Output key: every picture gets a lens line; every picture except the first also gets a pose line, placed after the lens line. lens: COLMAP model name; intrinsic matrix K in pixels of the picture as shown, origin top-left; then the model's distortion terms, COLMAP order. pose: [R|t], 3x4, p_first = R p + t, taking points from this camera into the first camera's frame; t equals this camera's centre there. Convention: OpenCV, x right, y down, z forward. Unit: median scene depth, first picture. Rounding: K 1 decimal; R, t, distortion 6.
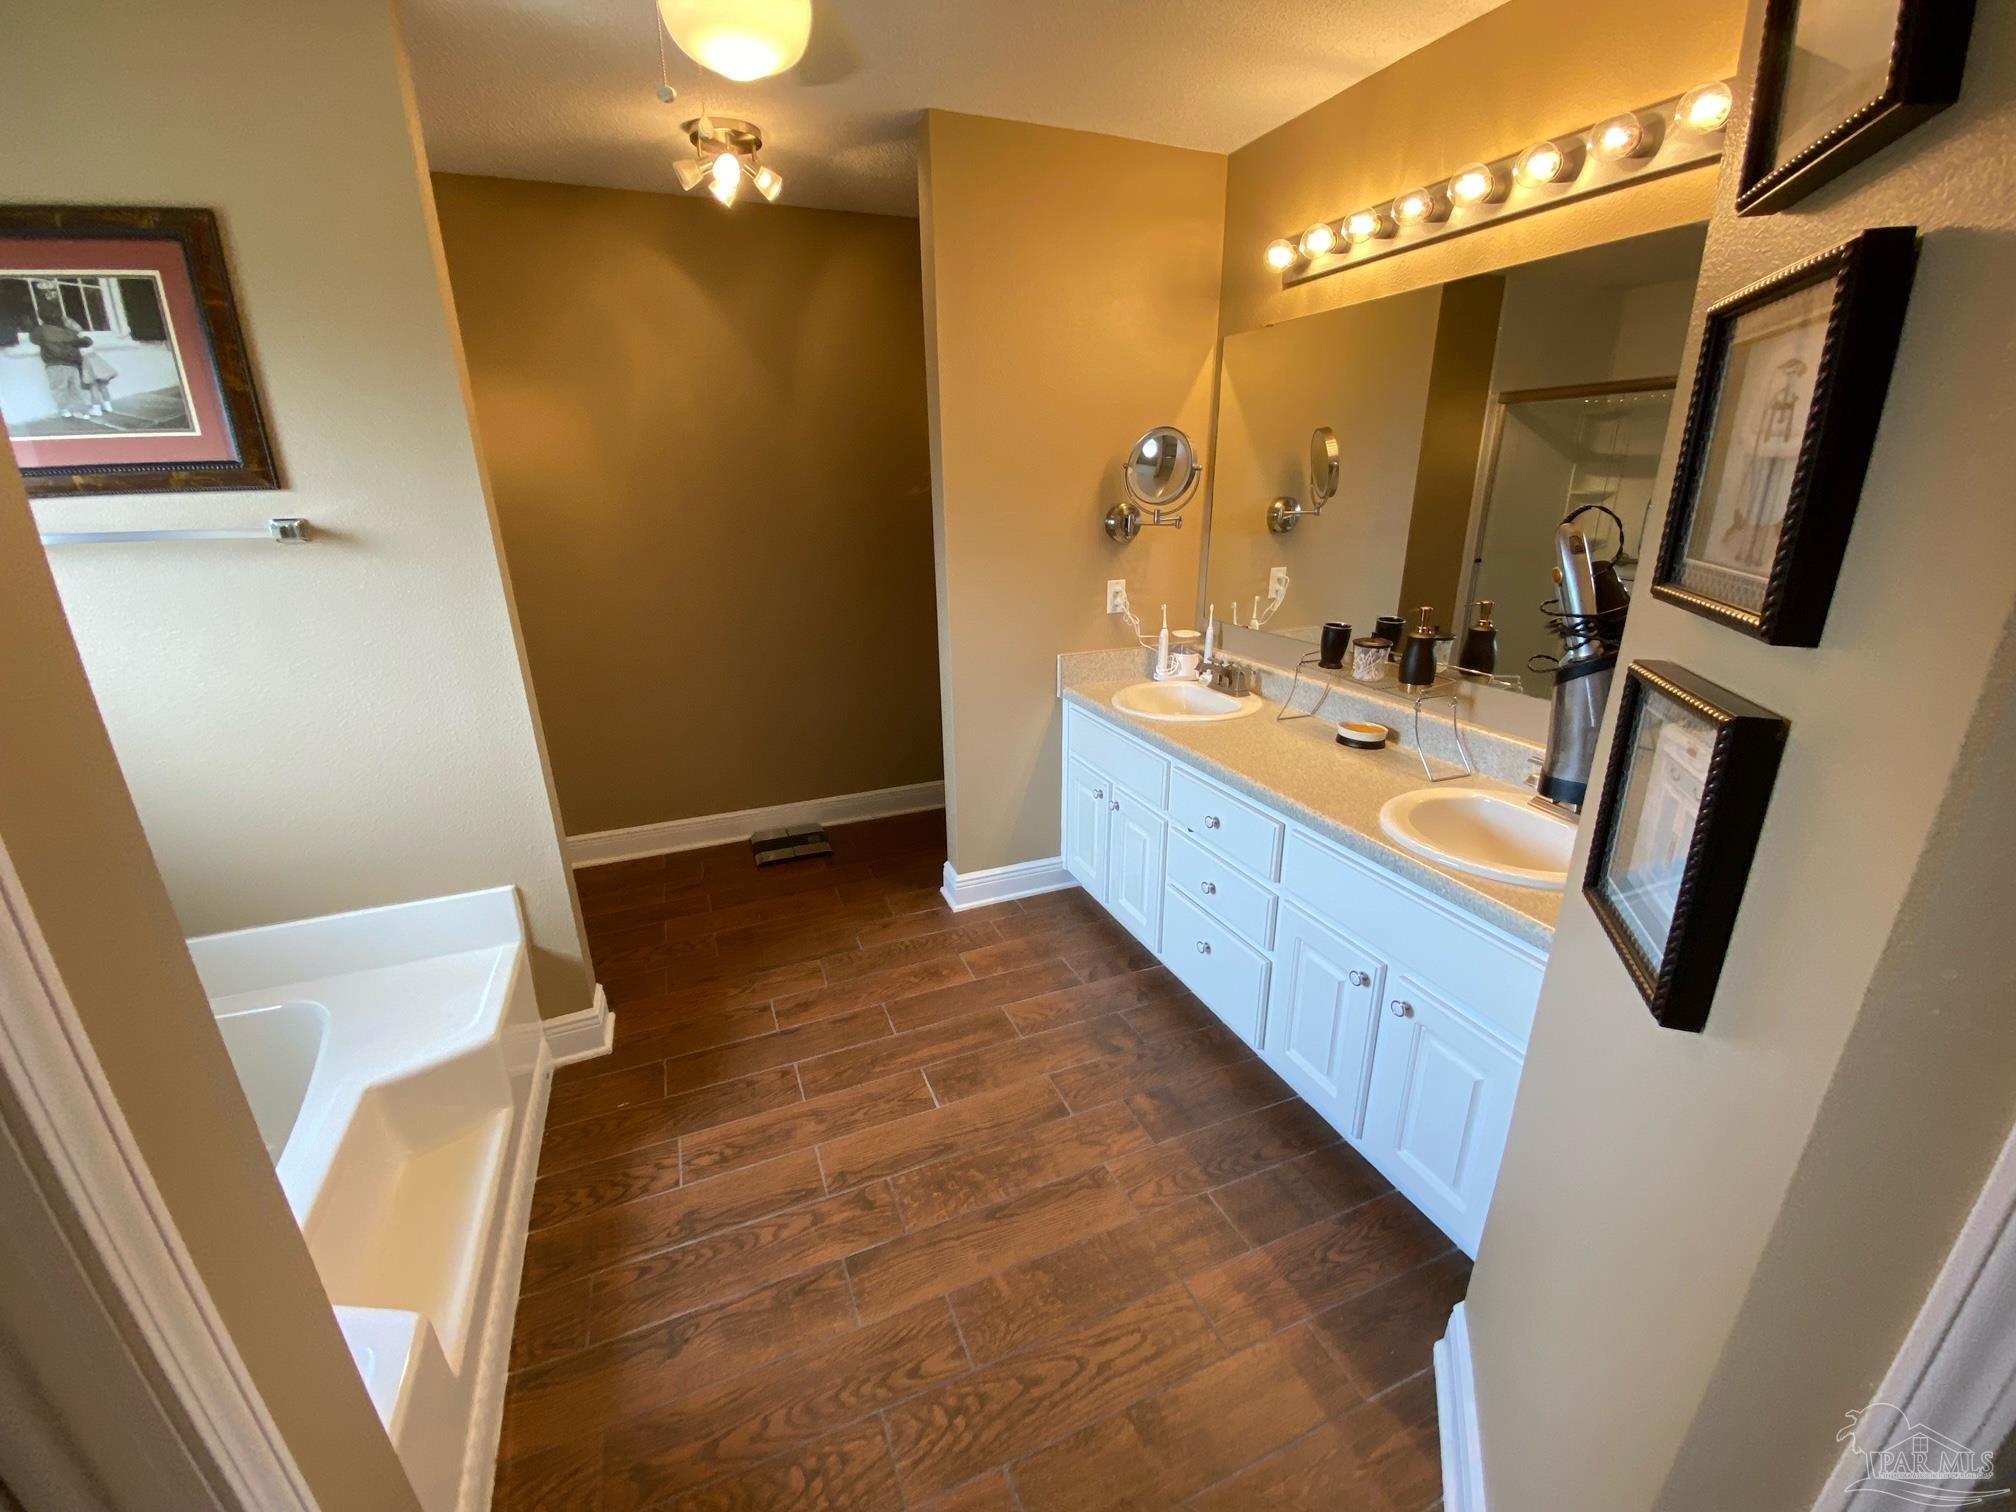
lens RADIAL K [[815.2, 0, 1005.5], [0, 815.2, 754.5], [0, 0, 1]] dist [0.042405, -0.032066]
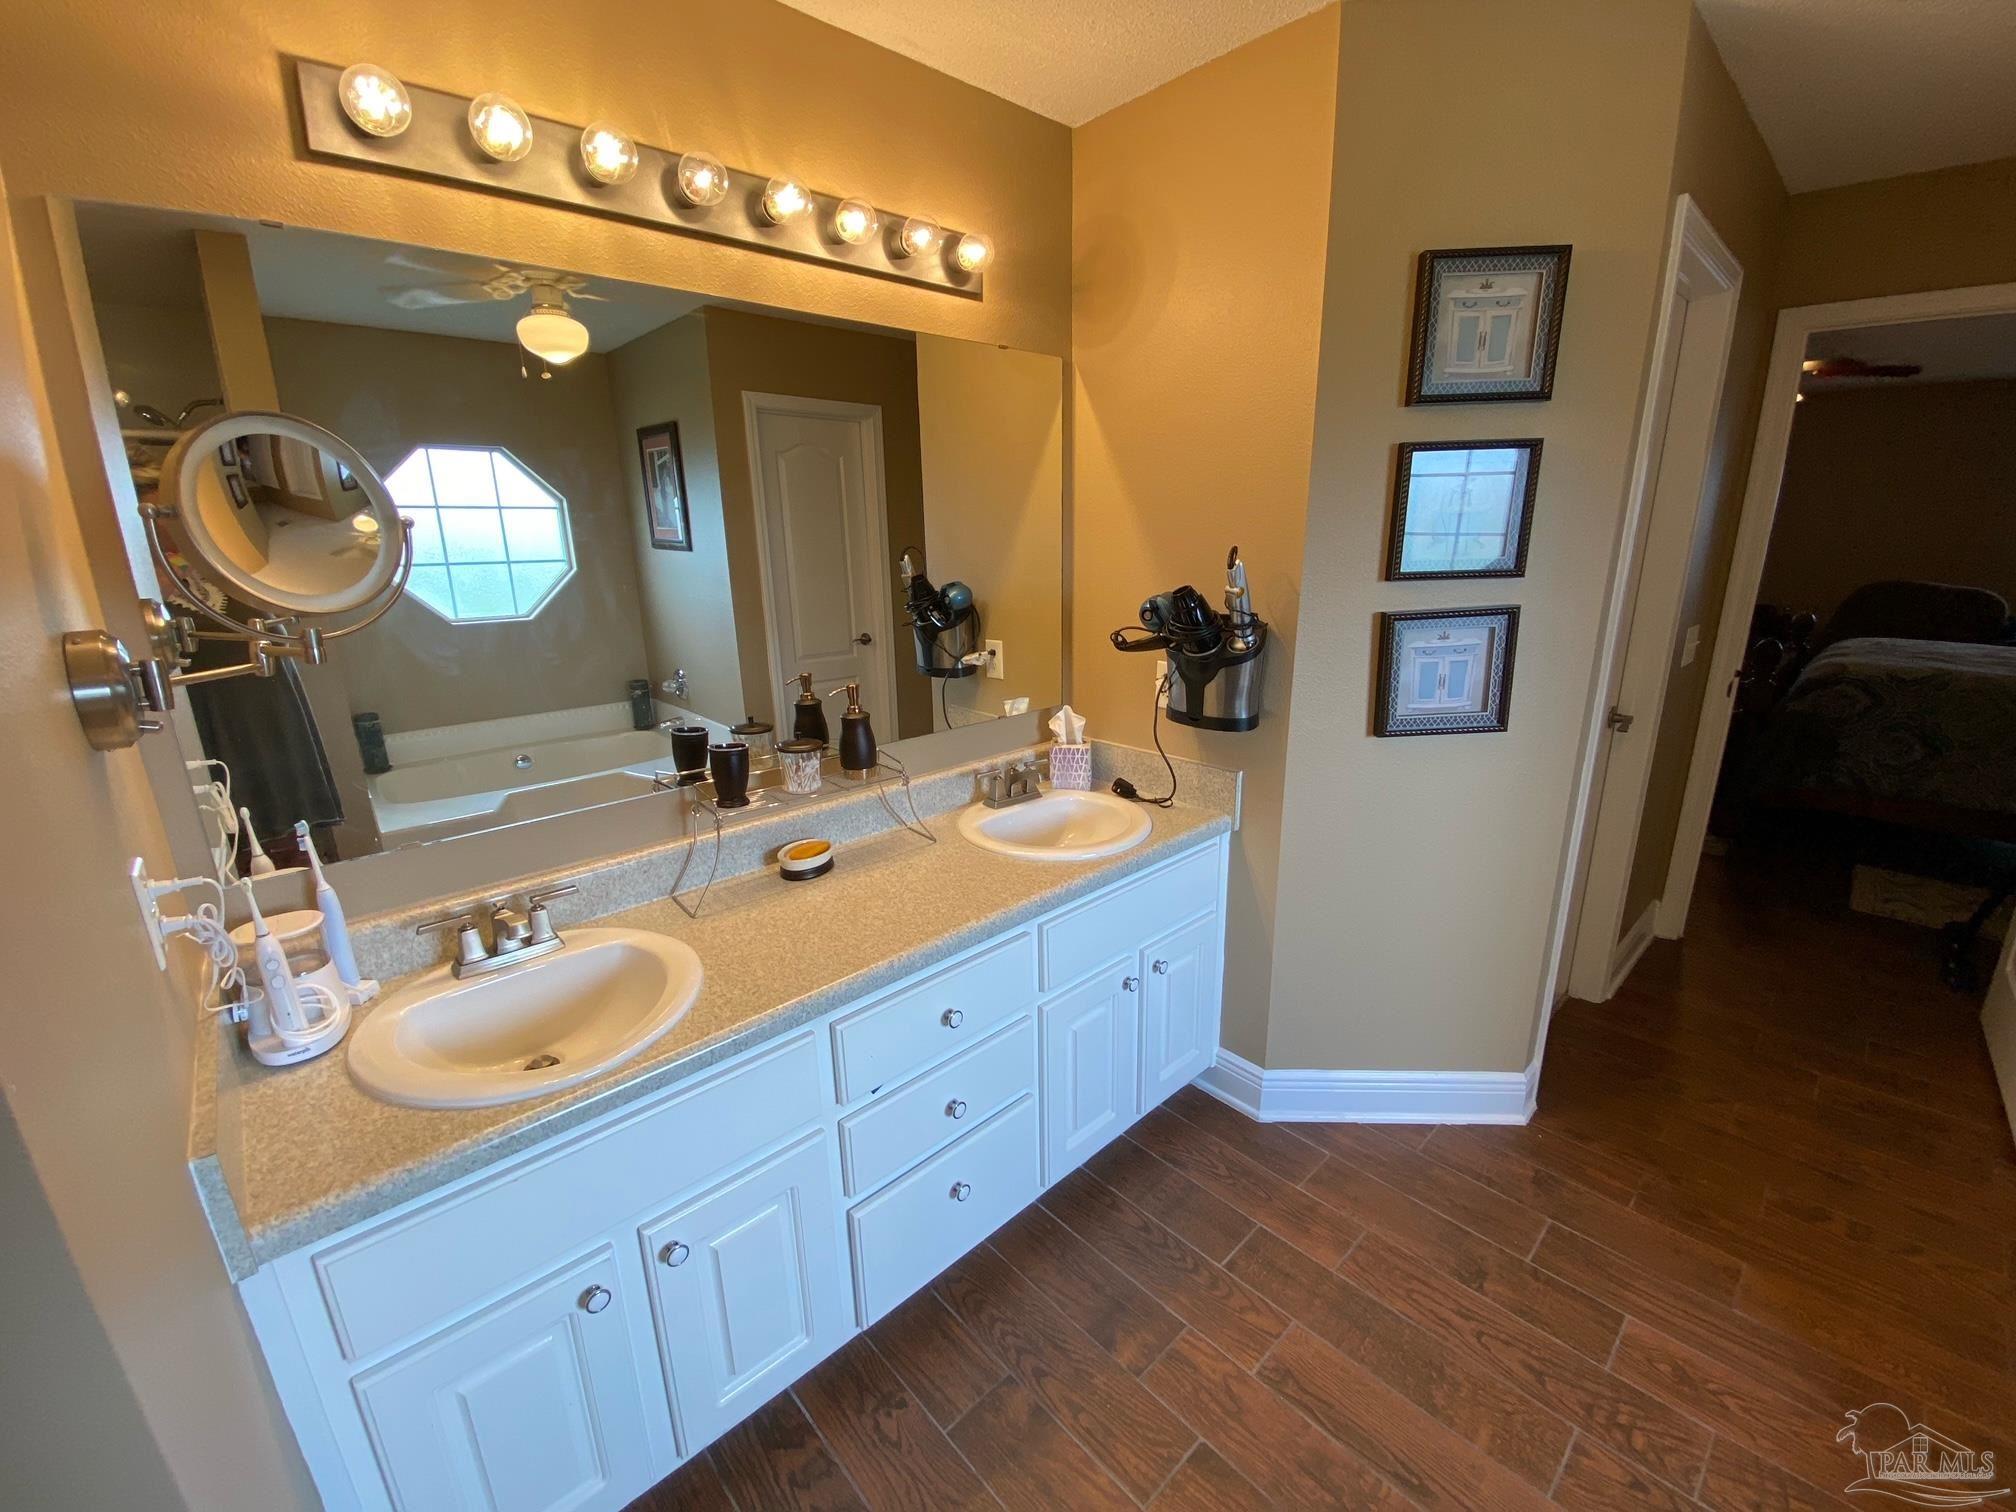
lens RADIAL K [[815.2, 0, 1005.5], [0, 815.2, 754.5], [0, 0, 1]] dist [0.042405, -0.032066]
pose [[-0.347731, -0.227401, 0.909600, -0.384527], [0.326464, 0.880068, 0.344822, -0.378519], [-0.878922, 0.416857, -0.231789, 1.145563]]
